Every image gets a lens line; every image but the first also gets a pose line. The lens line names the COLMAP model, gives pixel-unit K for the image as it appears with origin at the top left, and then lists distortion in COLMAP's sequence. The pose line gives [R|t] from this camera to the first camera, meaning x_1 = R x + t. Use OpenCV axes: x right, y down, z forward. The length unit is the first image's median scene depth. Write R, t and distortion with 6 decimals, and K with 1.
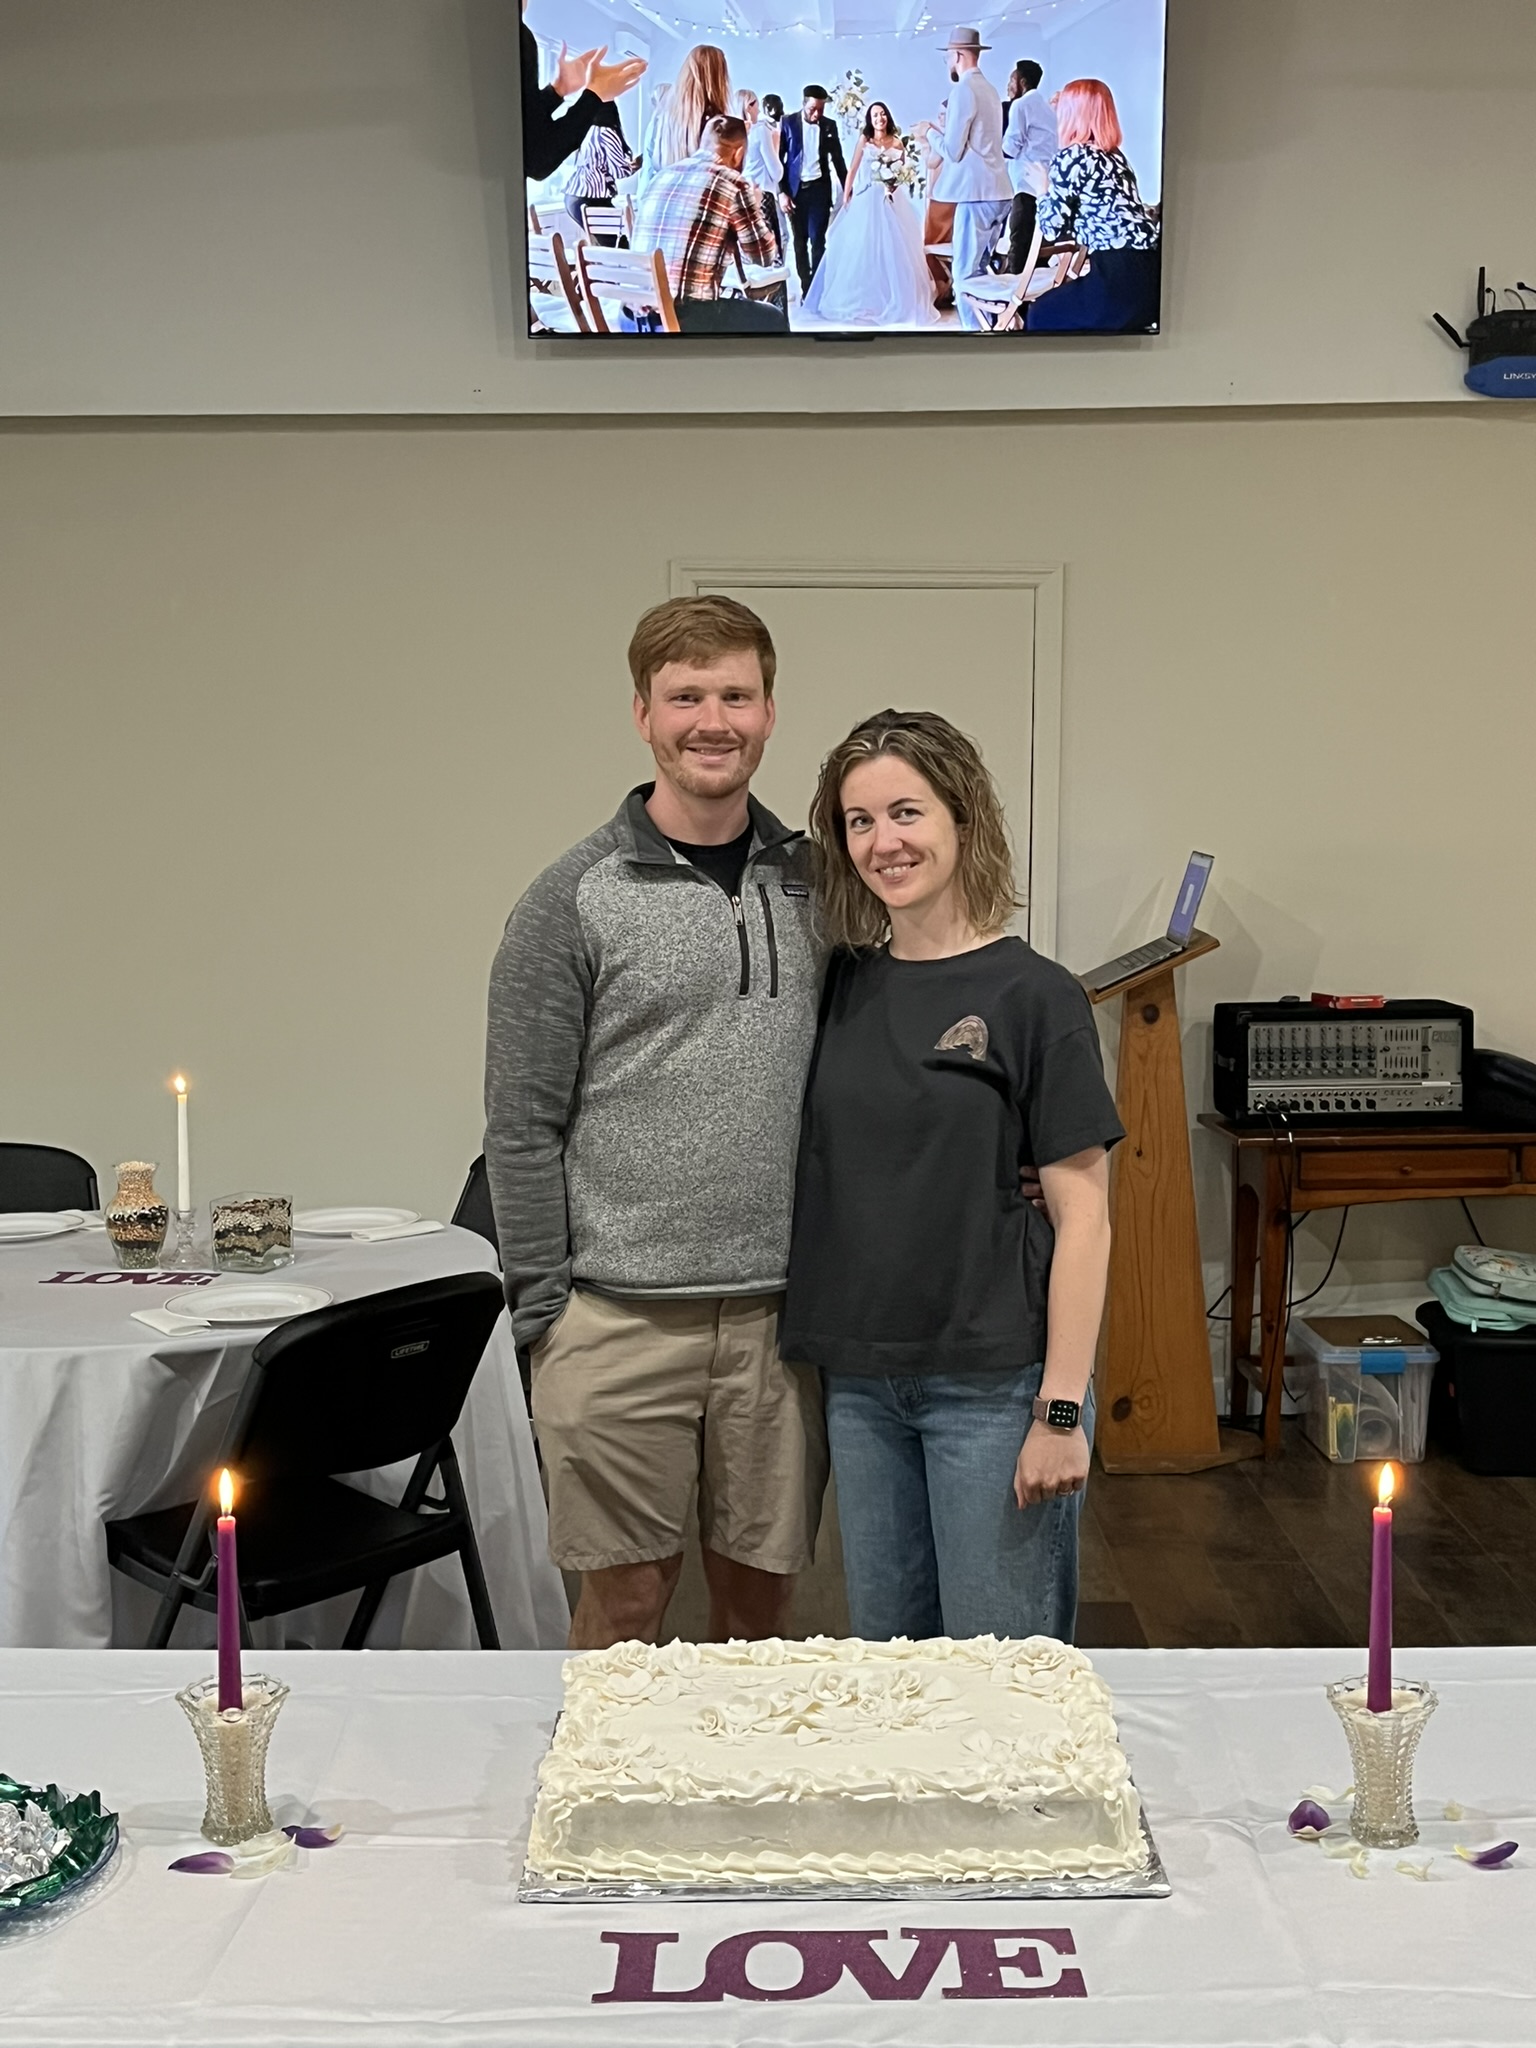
lens RADIAL K [[2494.2, 0, 768.0], [0, 2494.2, 1024.0], [0, 0, 1]] dist [0.098102, -0.311425]
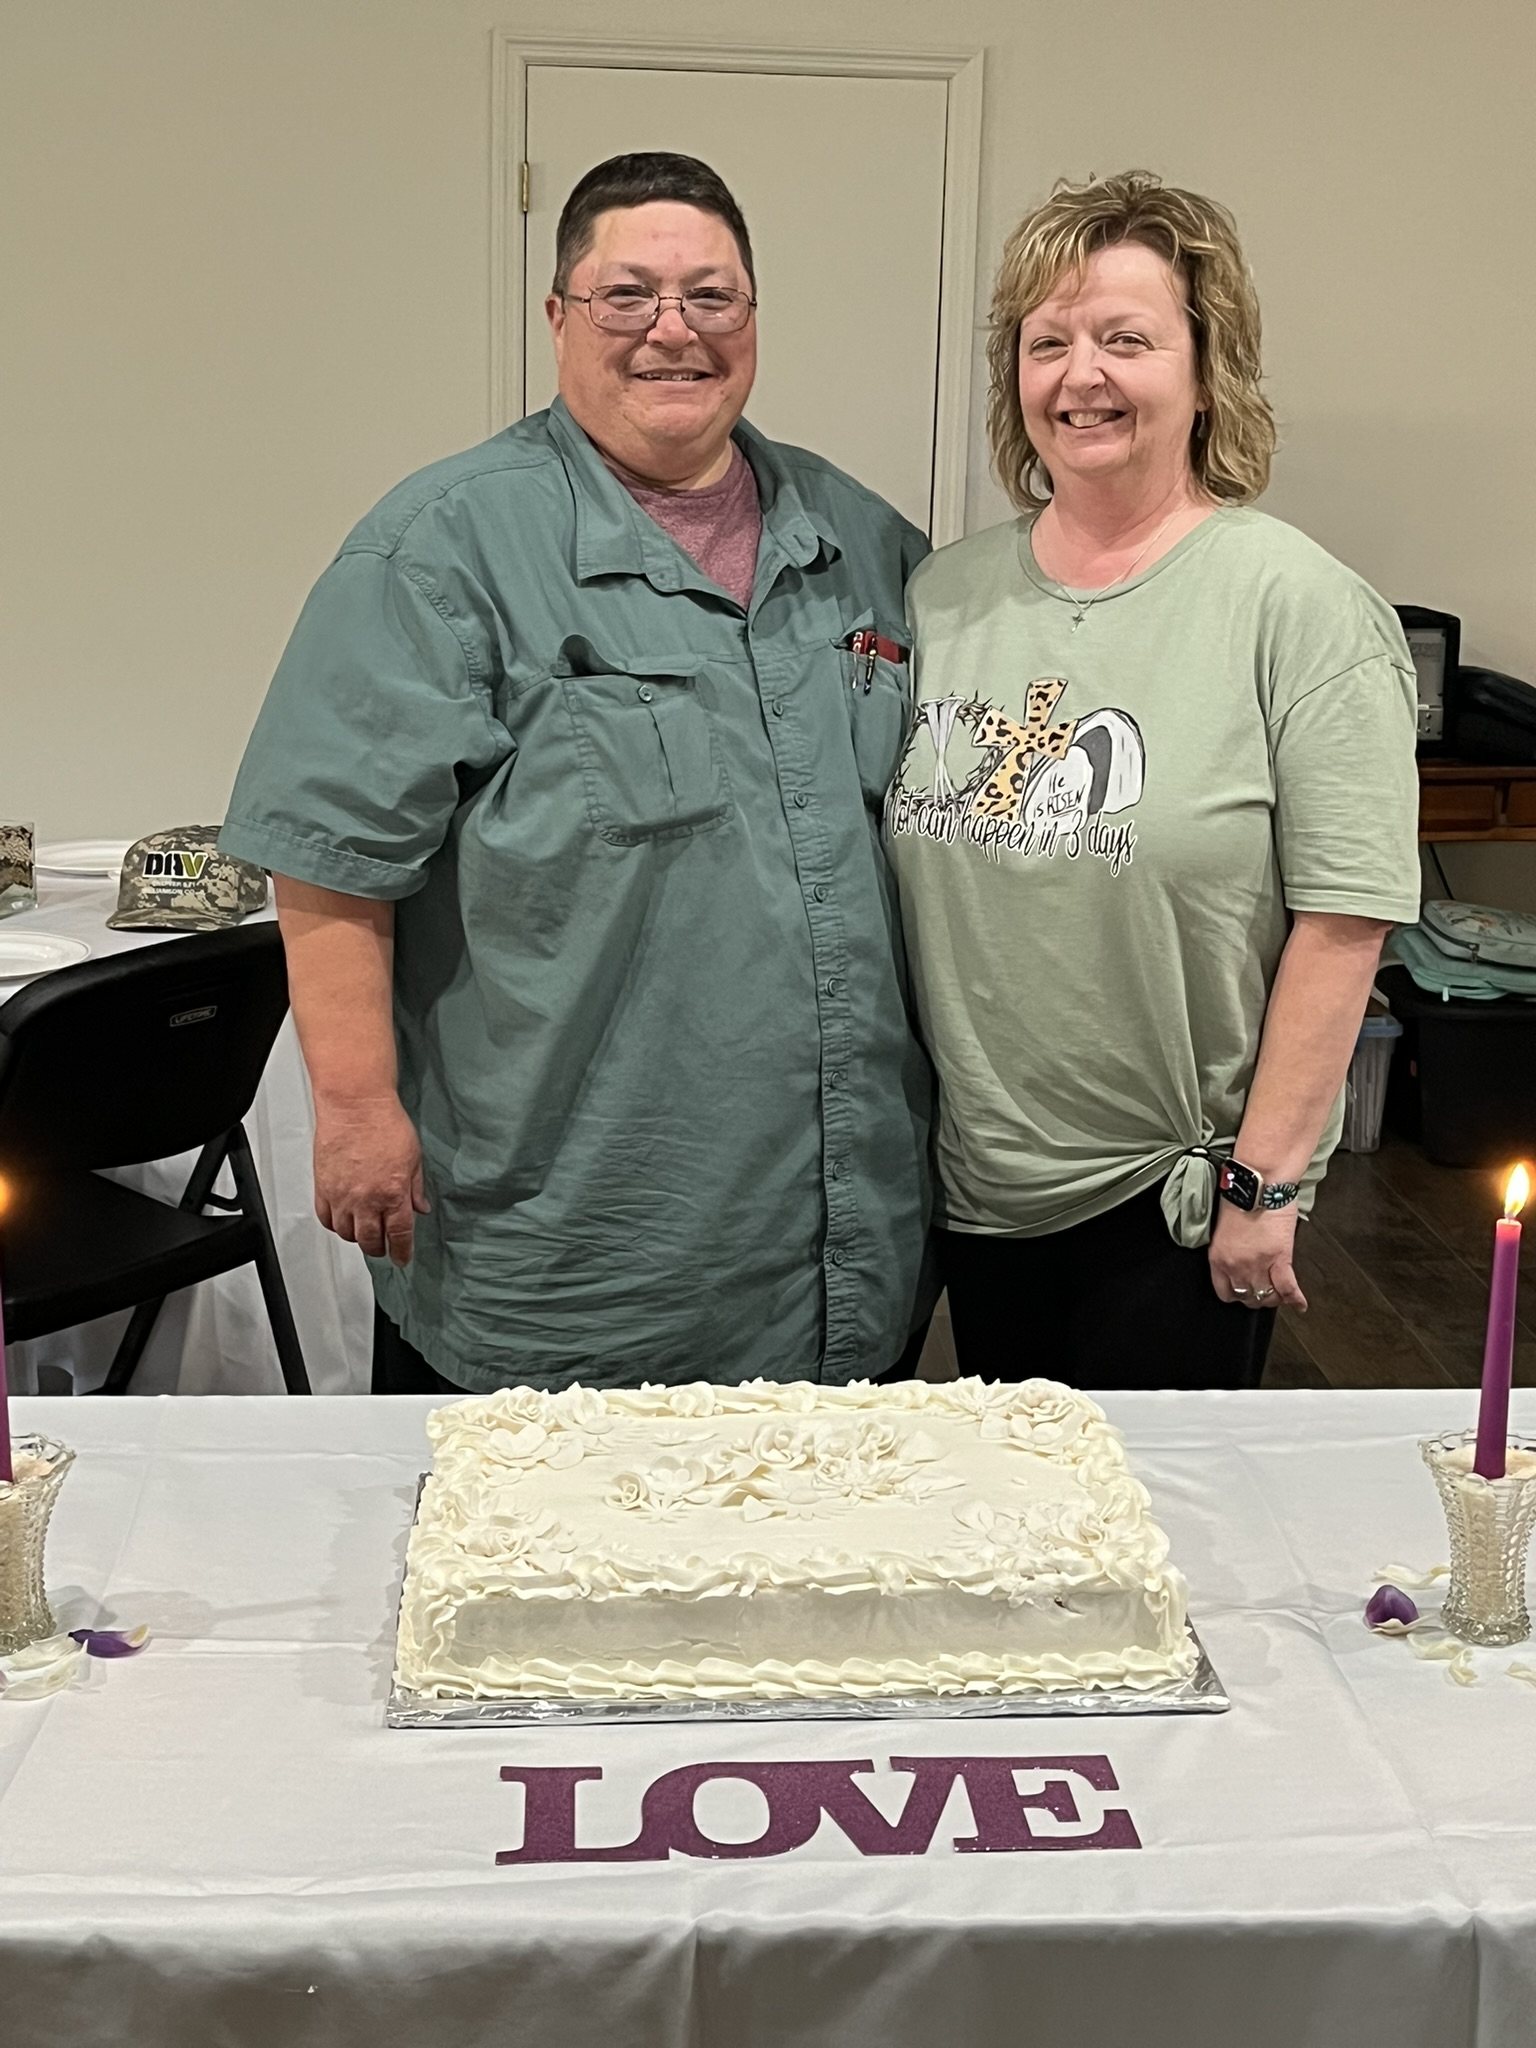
lens RADIAL K [[2862.4, 0, 768.0], [0, 2862.4, 1024.0], [0, 0, 1]] dist [0.148223, -0.575975]
pose [[0.997527, 0.005453, 0.070077, -0.044216], [-0.014536, 0.991440, 0.129754, 0.020076], [-0.068770, -0.130452, 0.989067, 0.142916]]
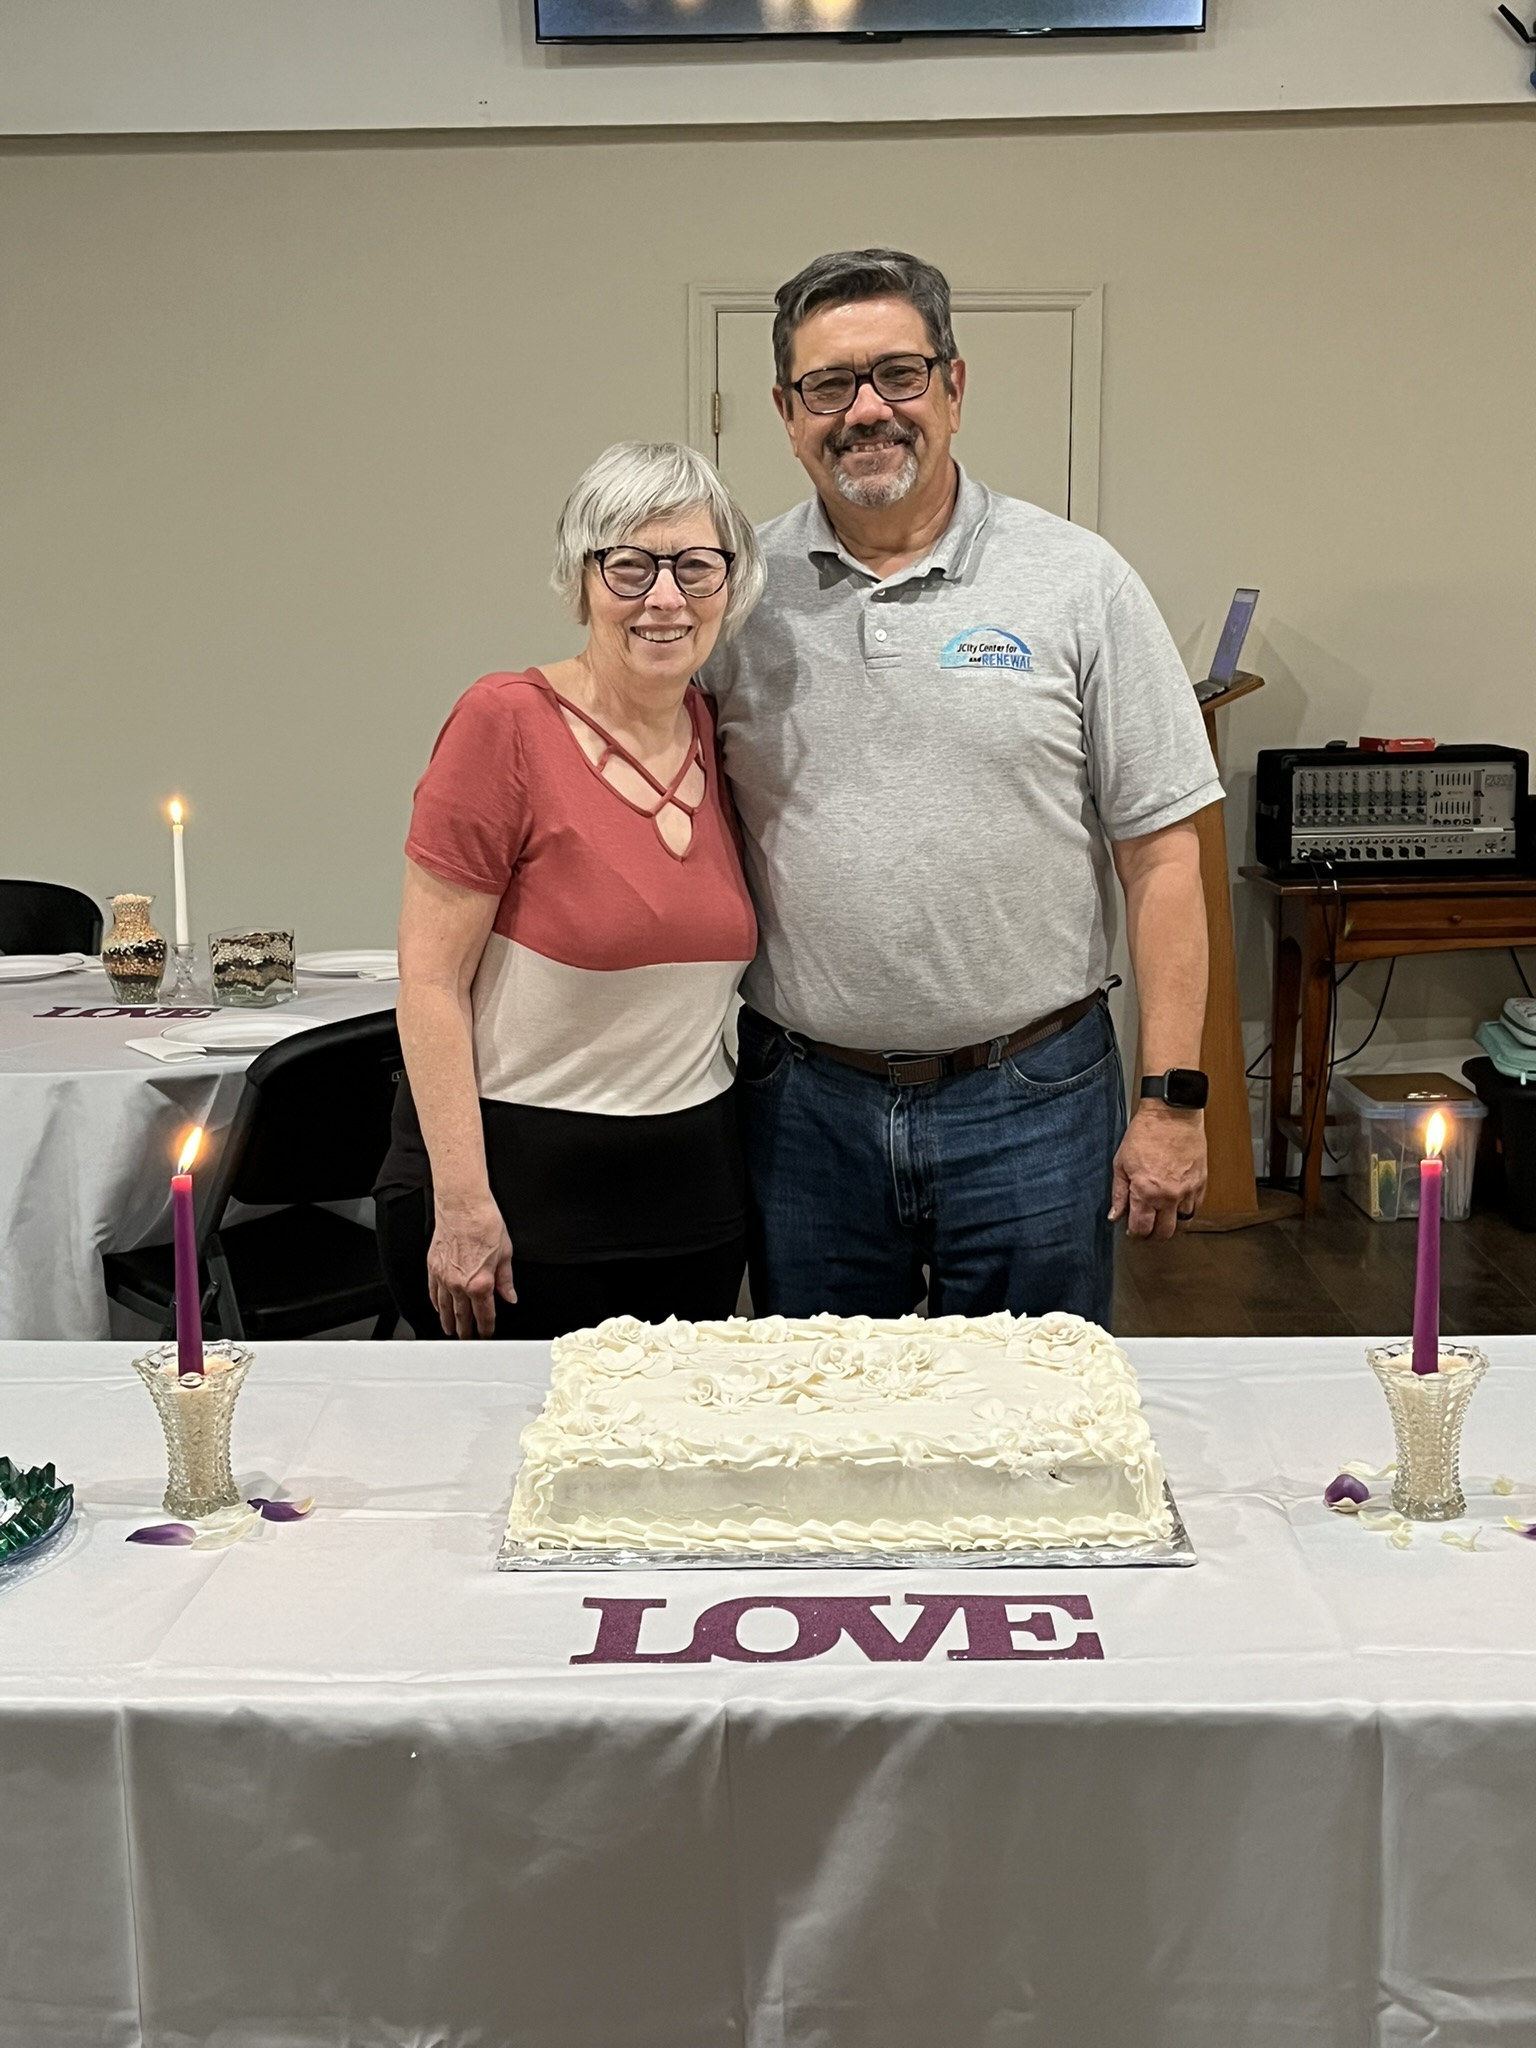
lens RADIAL K [[2500.8, 0, 757.3], [0, 2500.8, 1025.2], [0, 0, 1]] dist [0.123378, -0.439833]
pose [[0.999791, -0.003359, -0.020149, 0.016372], [0.004848, 0.997223, 0.074314, 0.073800], [0.019843, -0.074397, 0.997031, 0.078657]]
